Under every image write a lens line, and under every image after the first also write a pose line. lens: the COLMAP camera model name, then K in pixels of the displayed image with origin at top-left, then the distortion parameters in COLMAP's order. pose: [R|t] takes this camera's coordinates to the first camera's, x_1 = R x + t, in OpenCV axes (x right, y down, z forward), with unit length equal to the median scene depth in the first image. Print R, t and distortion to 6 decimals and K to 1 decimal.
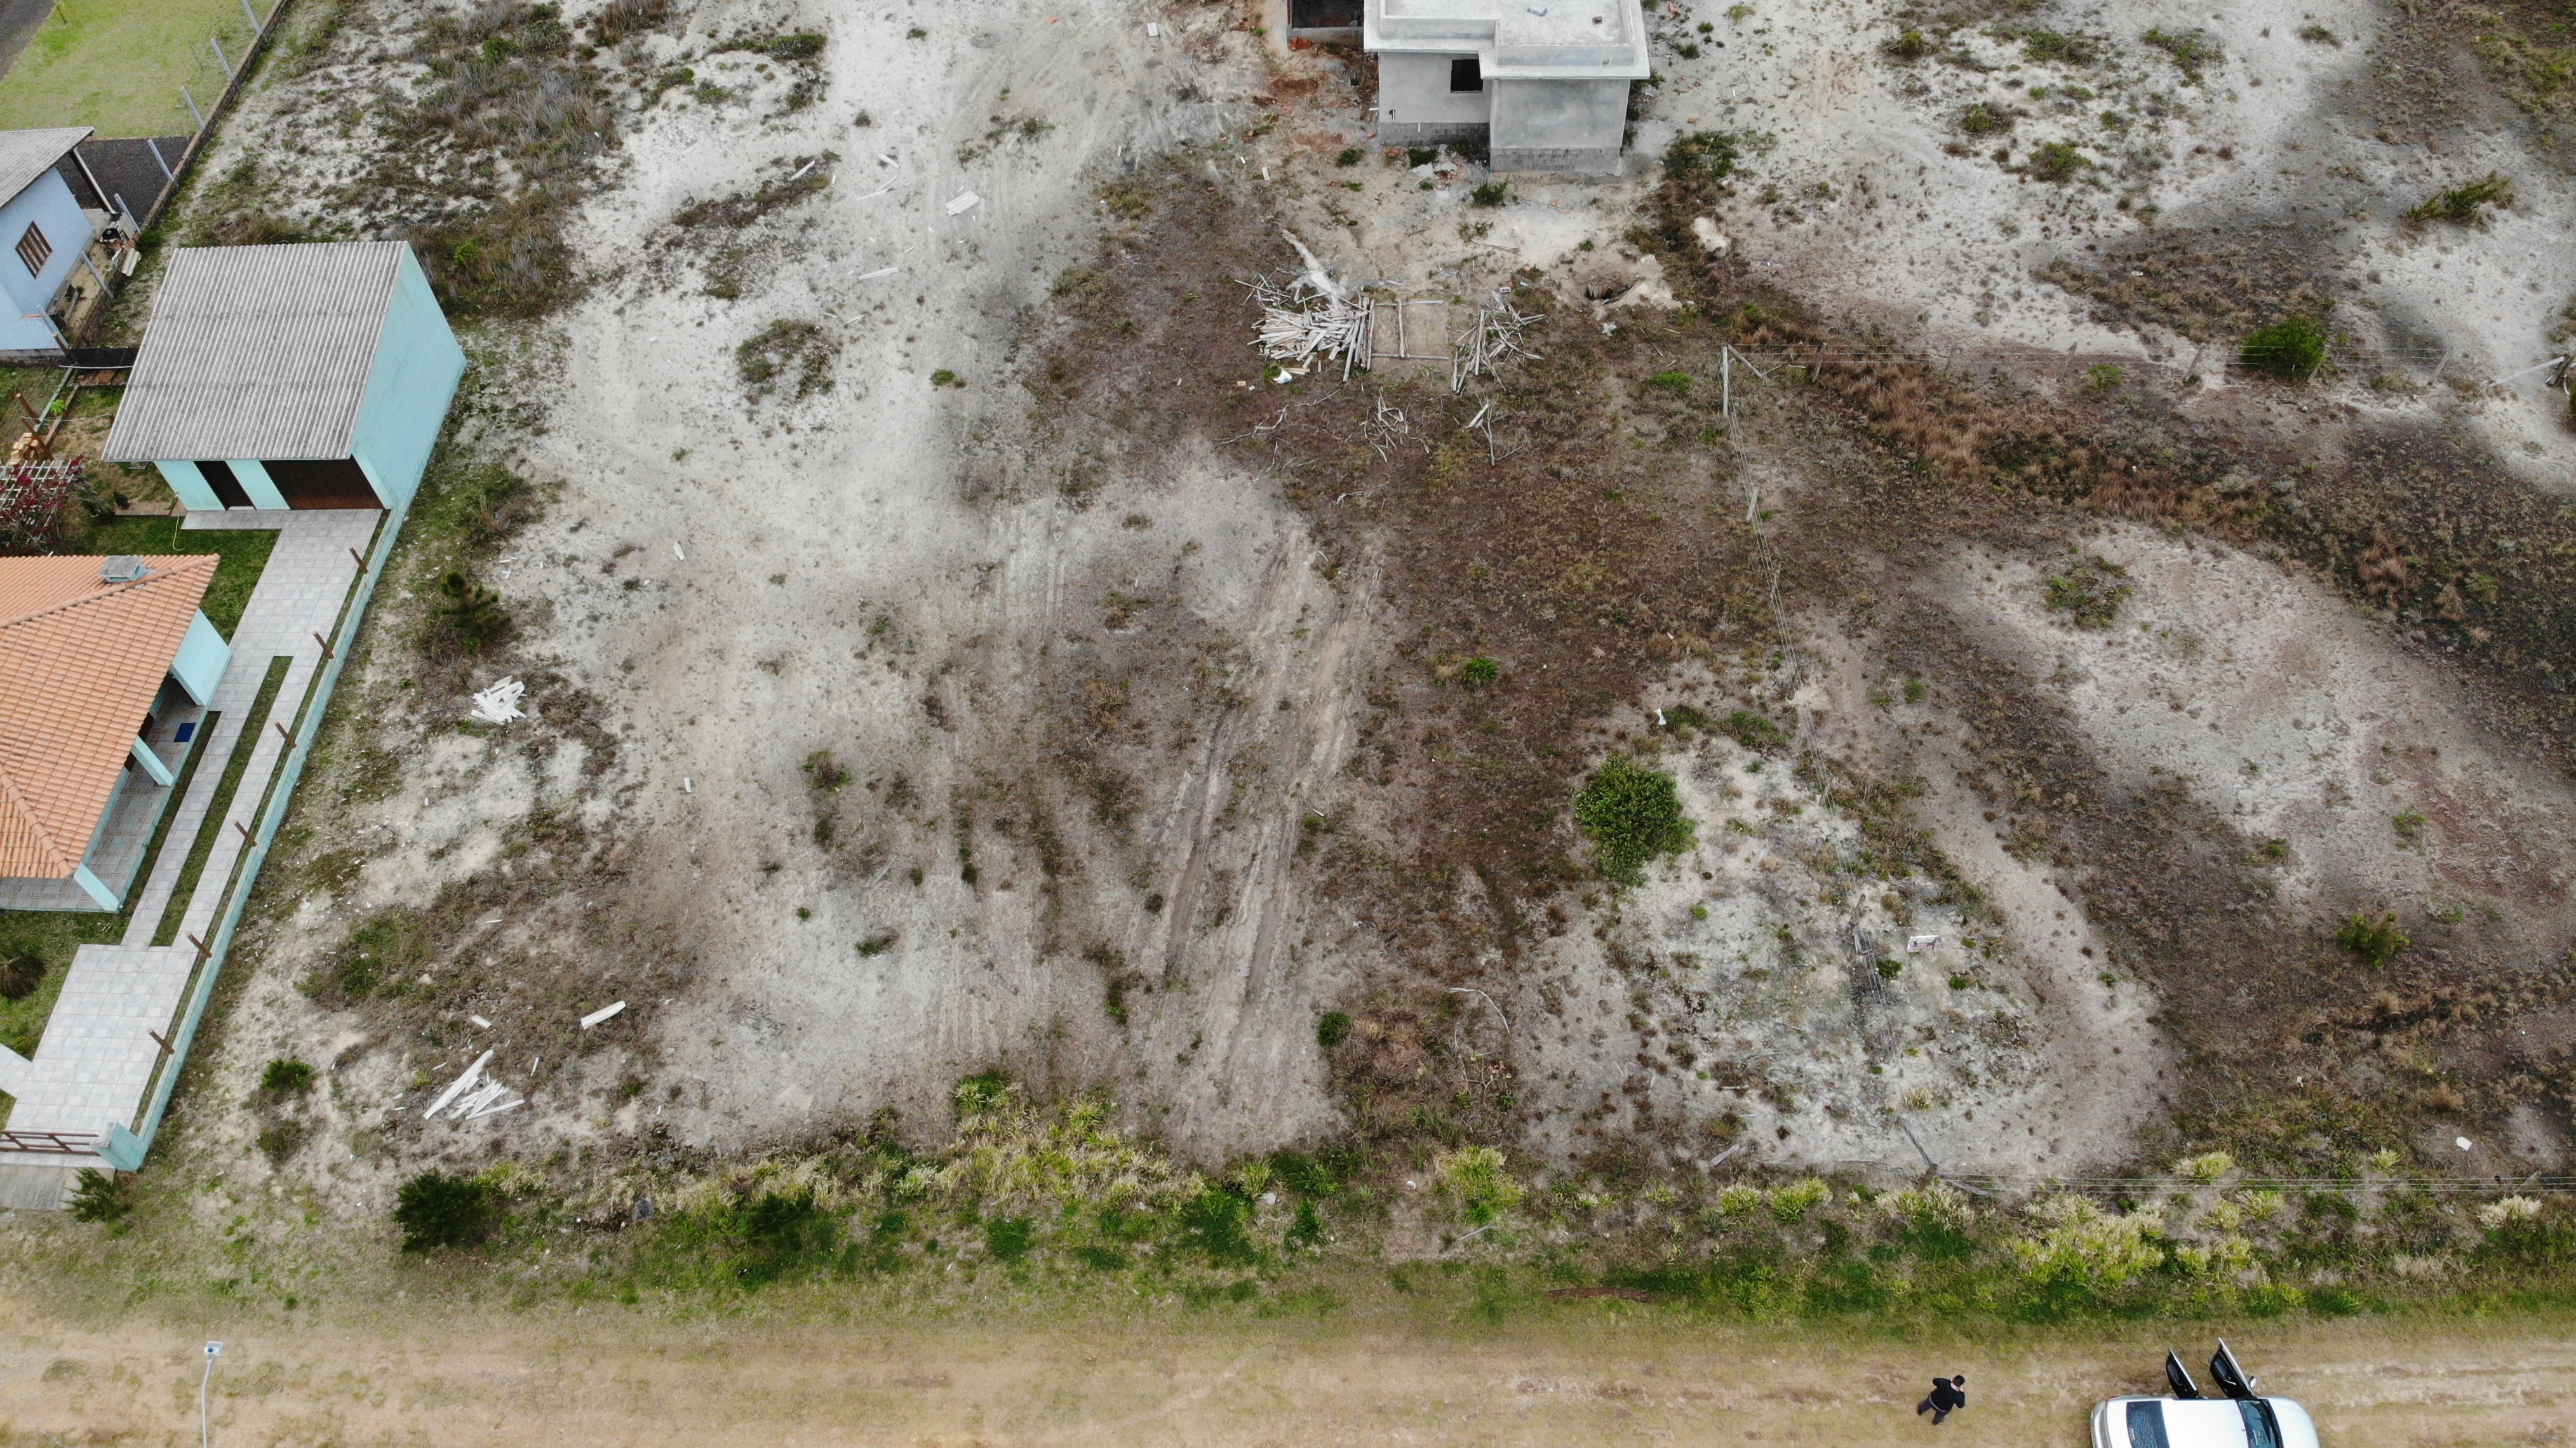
lens RADIAL K [[1832.3, 0, 1289.8], [0, 1832.3, 732.1], [0, 0, 1]] dist [0.236485, -0.574105]
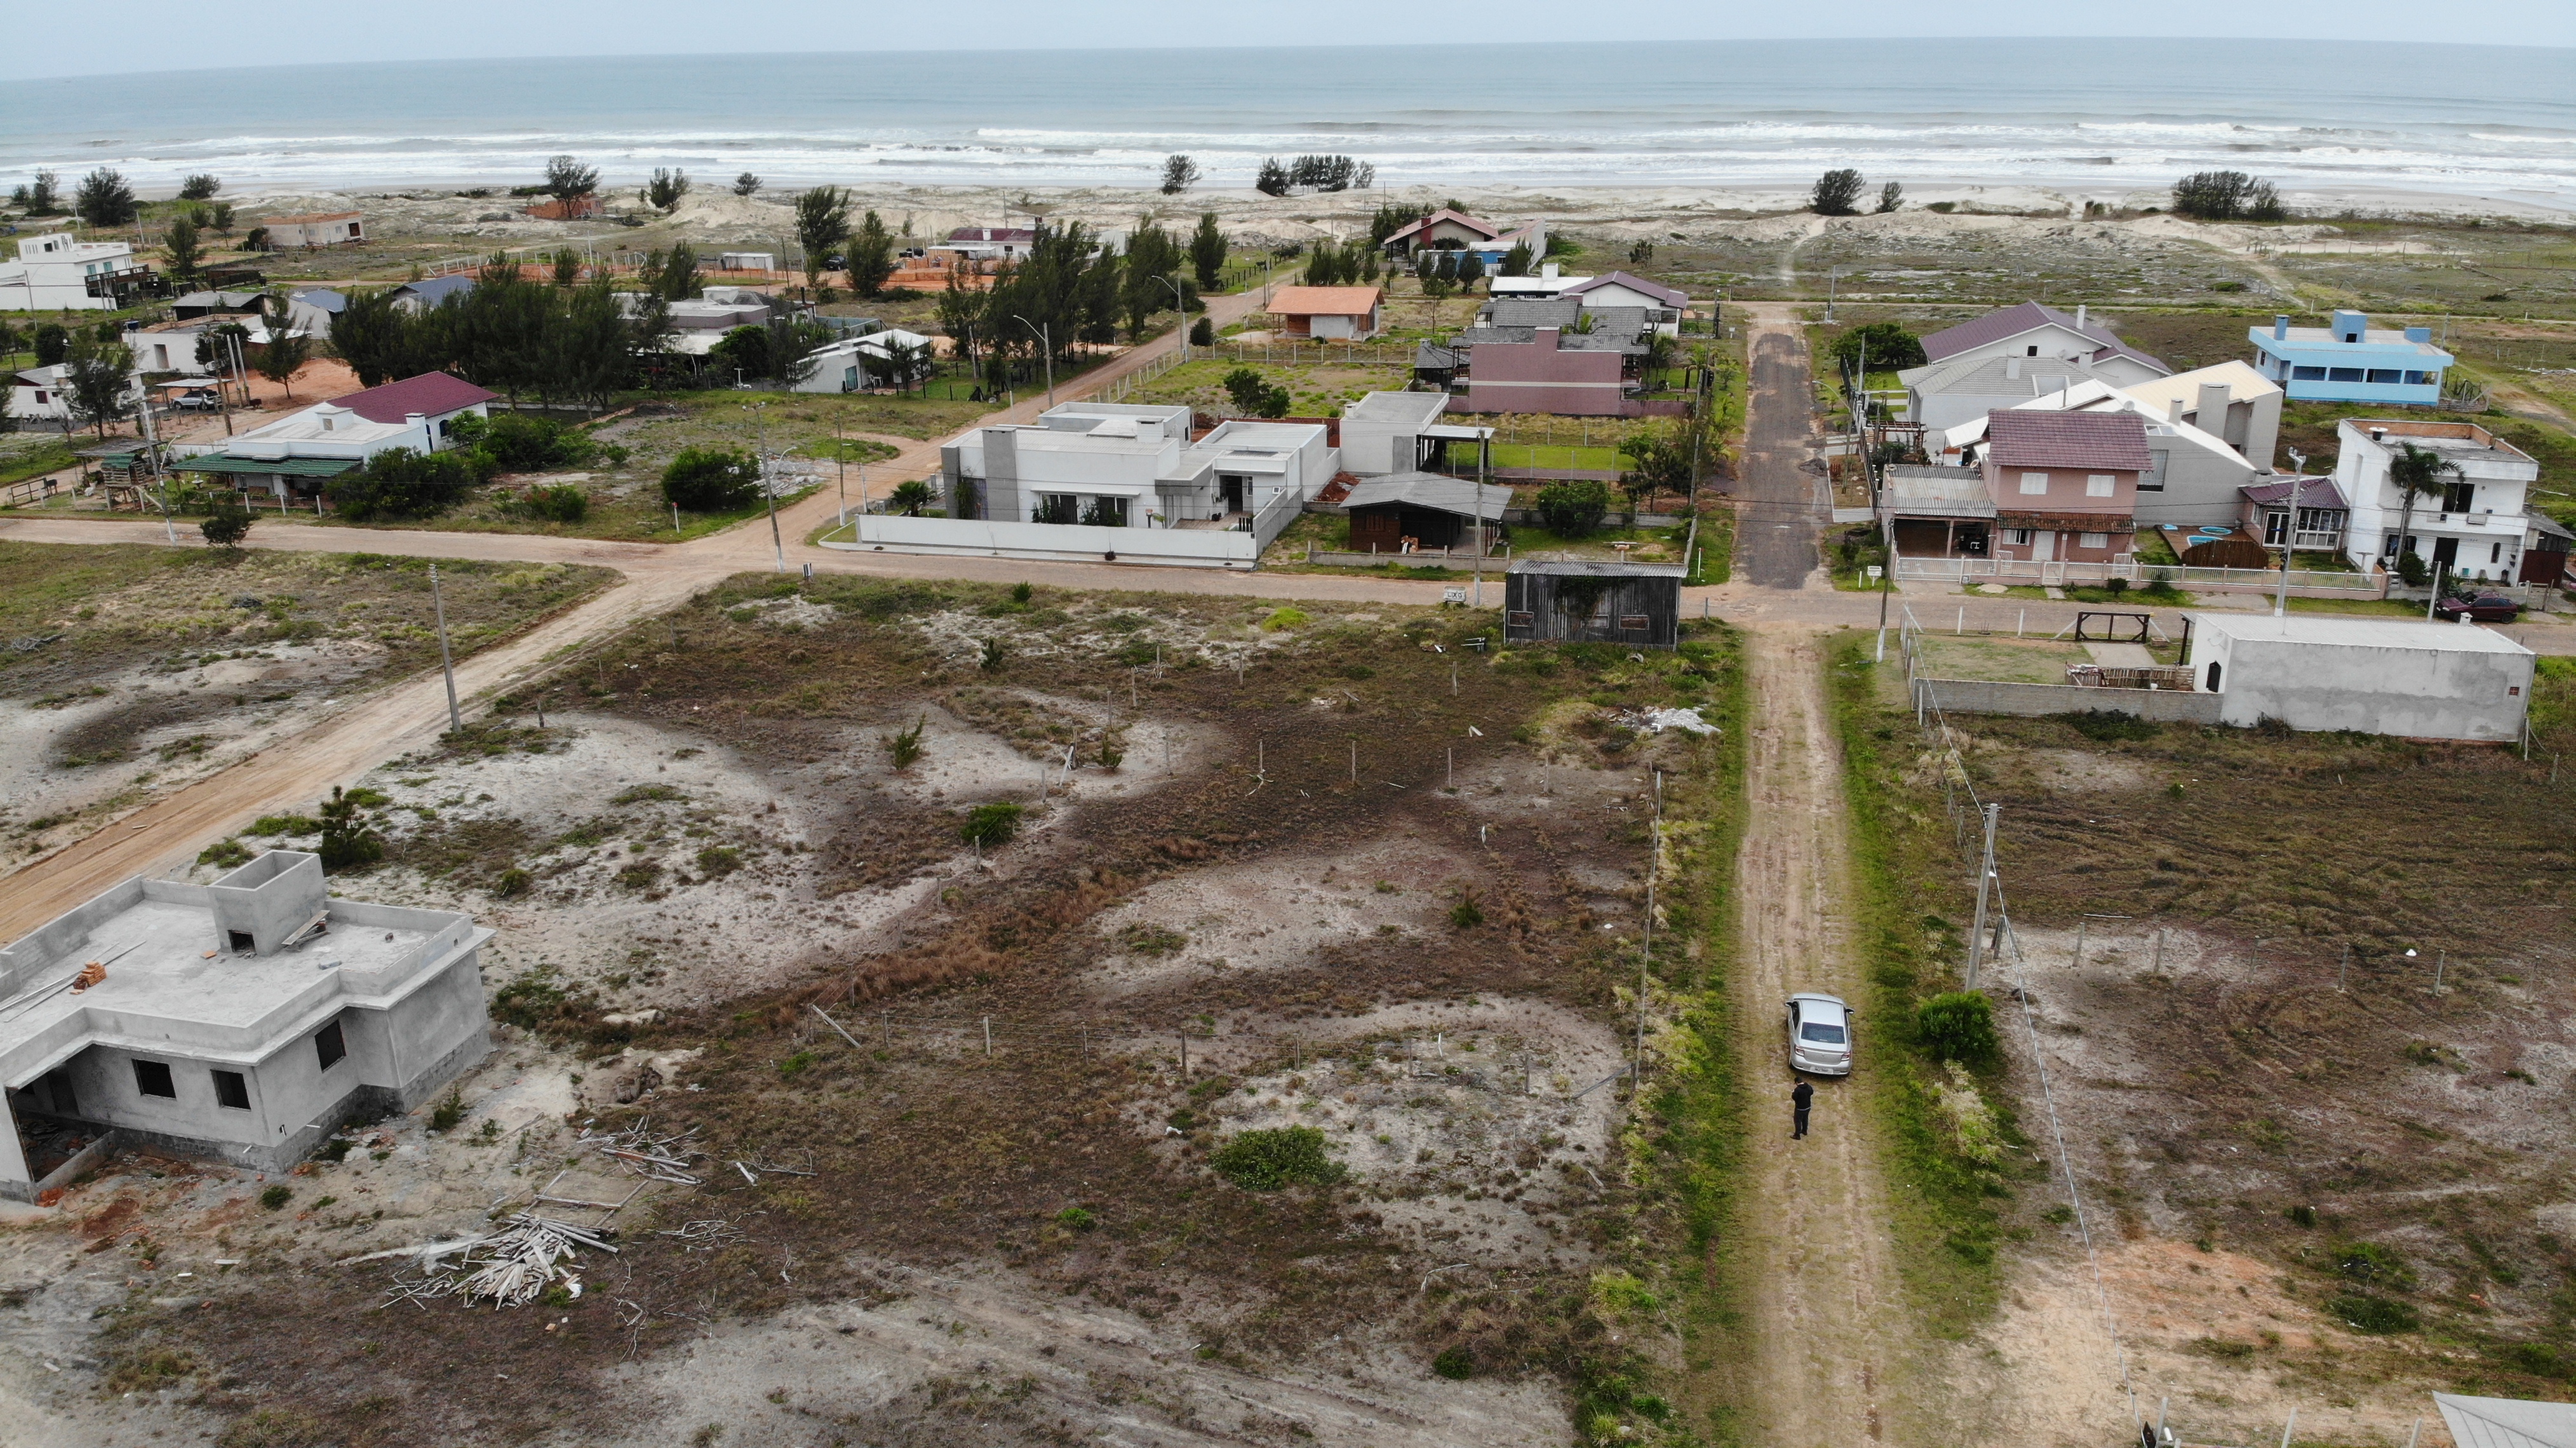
lens RADIAL K [[1832.3, 0, 1289.8], [0, 1832.3, 732.1], [0, 0, 1]] dist [0.236485, -0.574105]
pose [[0.191214, -0.311483, 0.930815, -0.755187], [0.794079, 0.606507, 0.039833, -0.144515], [-0.576953, 0.731524, 0.363315, 0.384943]]
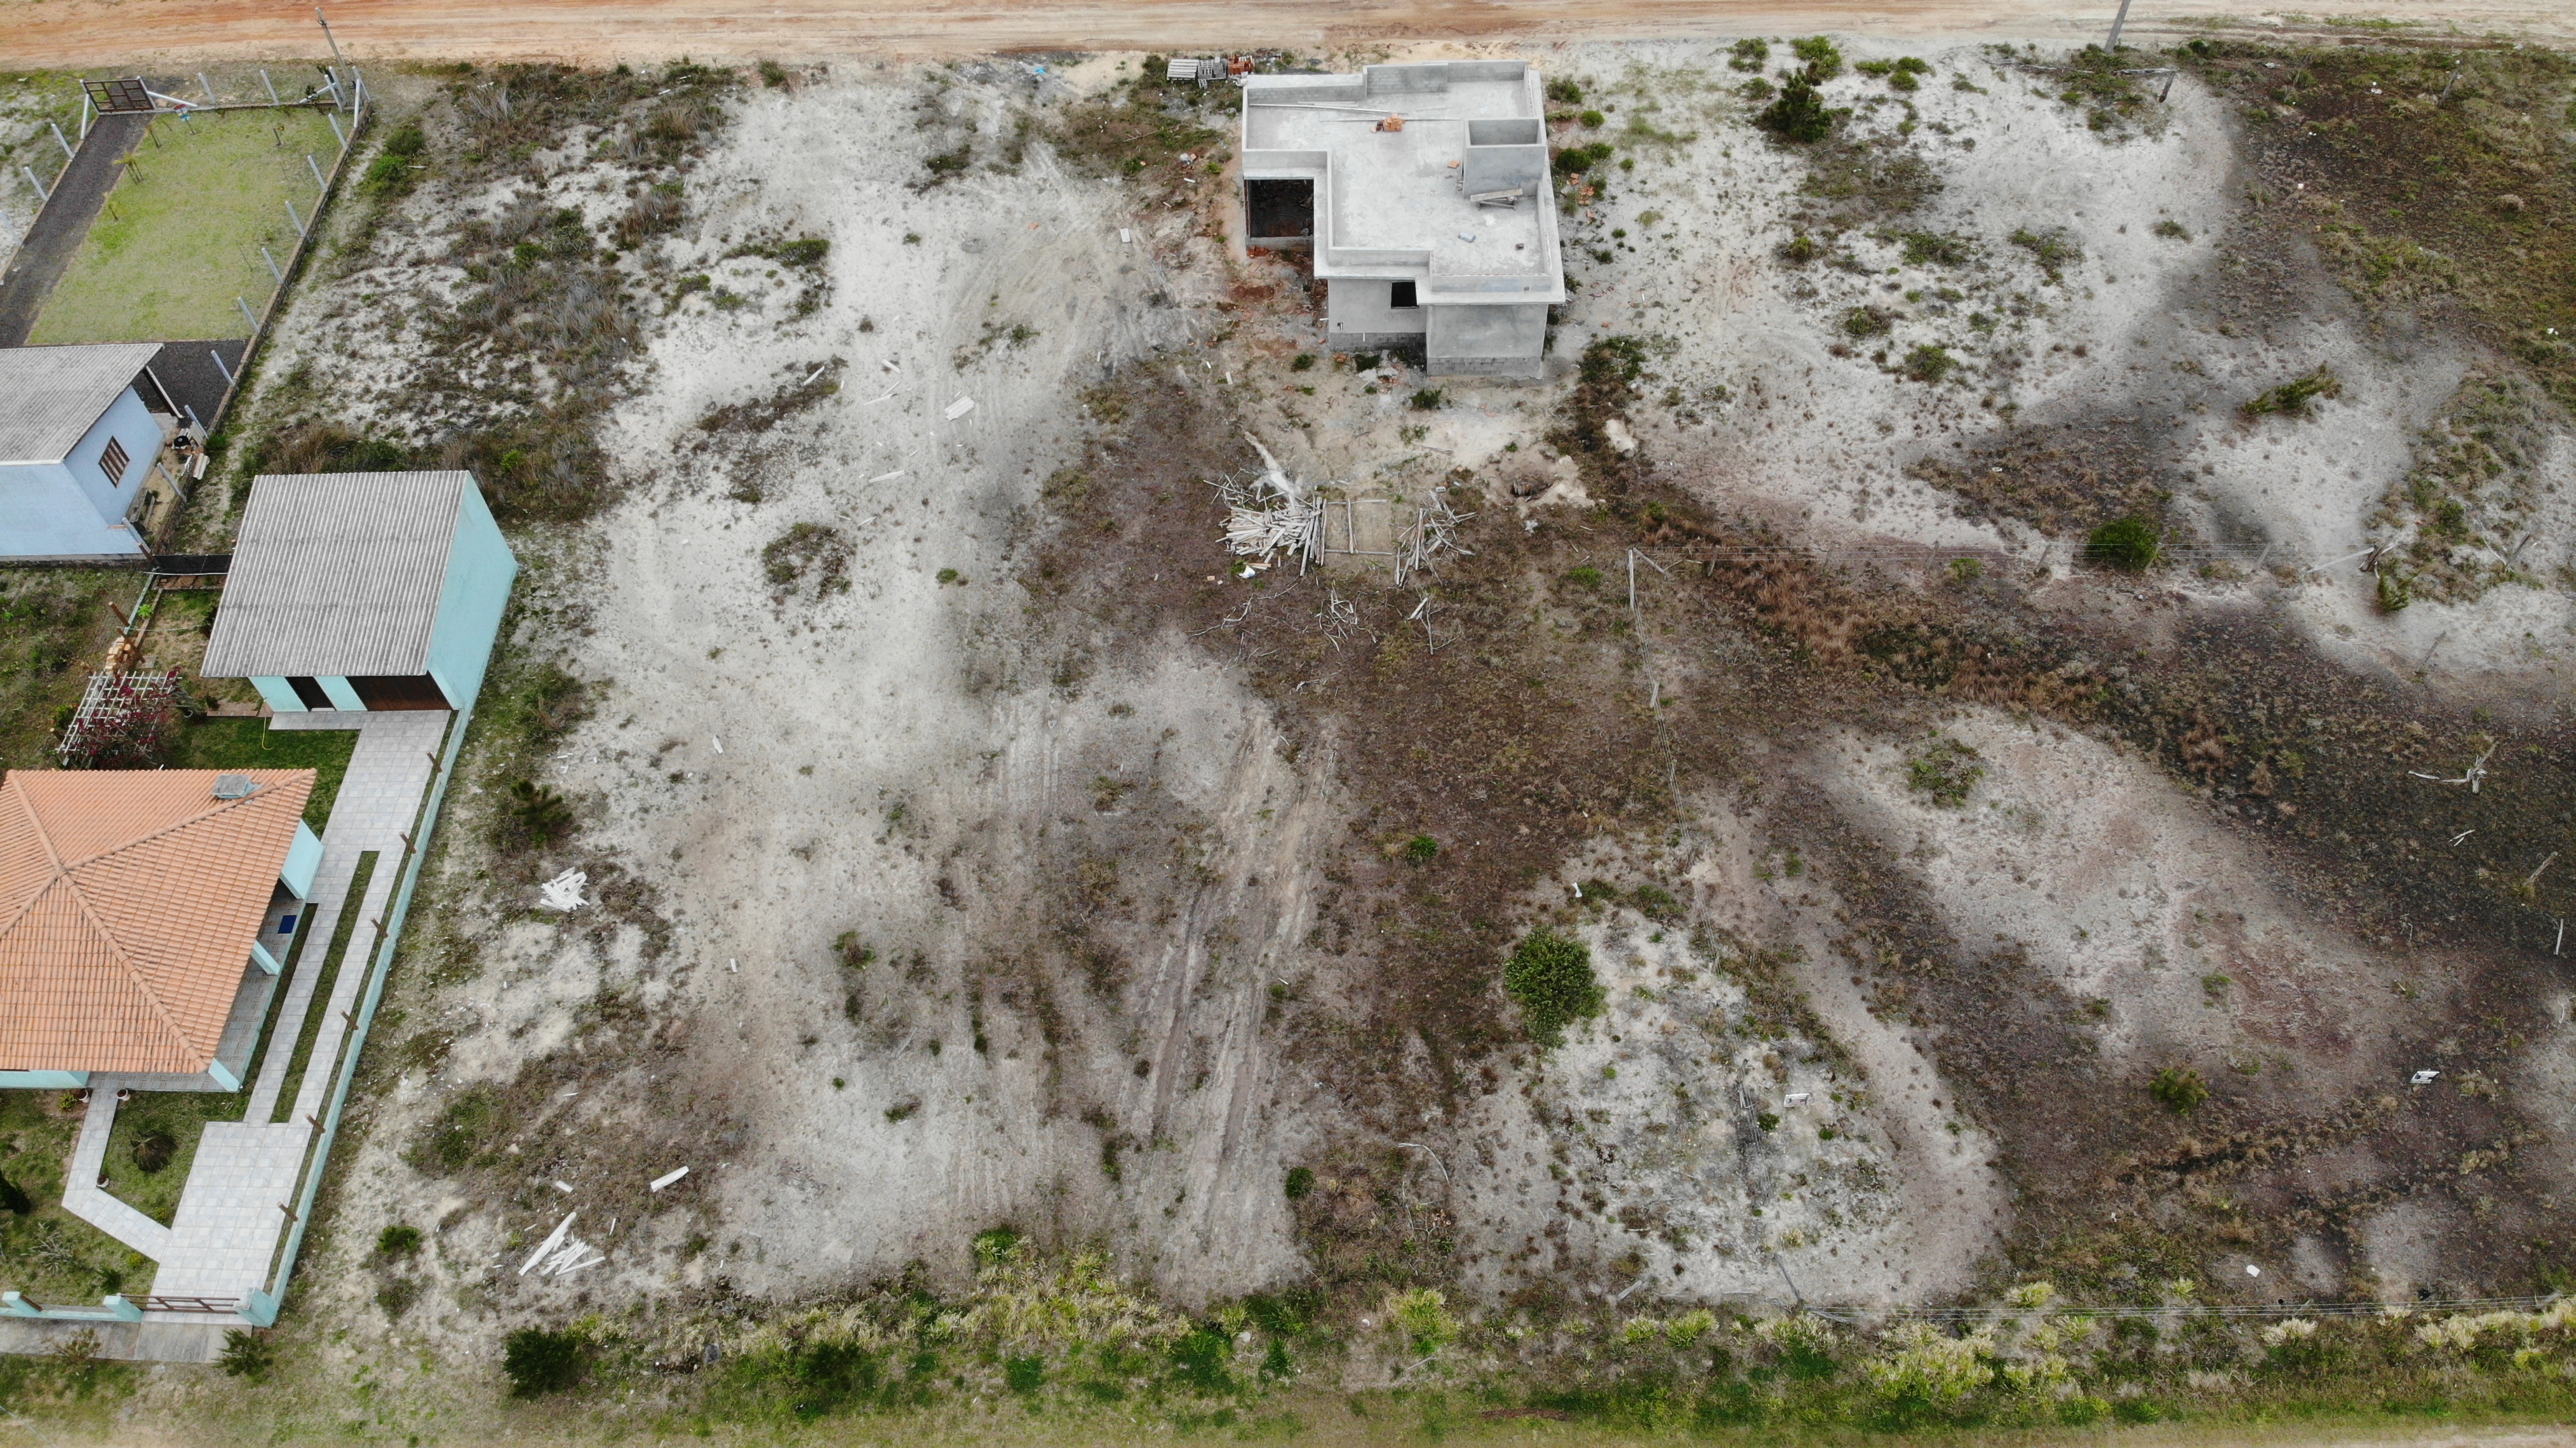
lens RADIAL K [[1890.6, 0, 1289.2], [0, 1890.6, 688.8], [0, 0, 1]] dist [0.240790, -0.600322]
pose [[0.999695, -0.010746, 0.022226, -0.005223], [0.011141, 0.999781, -0.017722, -0.116782], [-0.022031, 0.017965, 0.999596, -0.194816]]
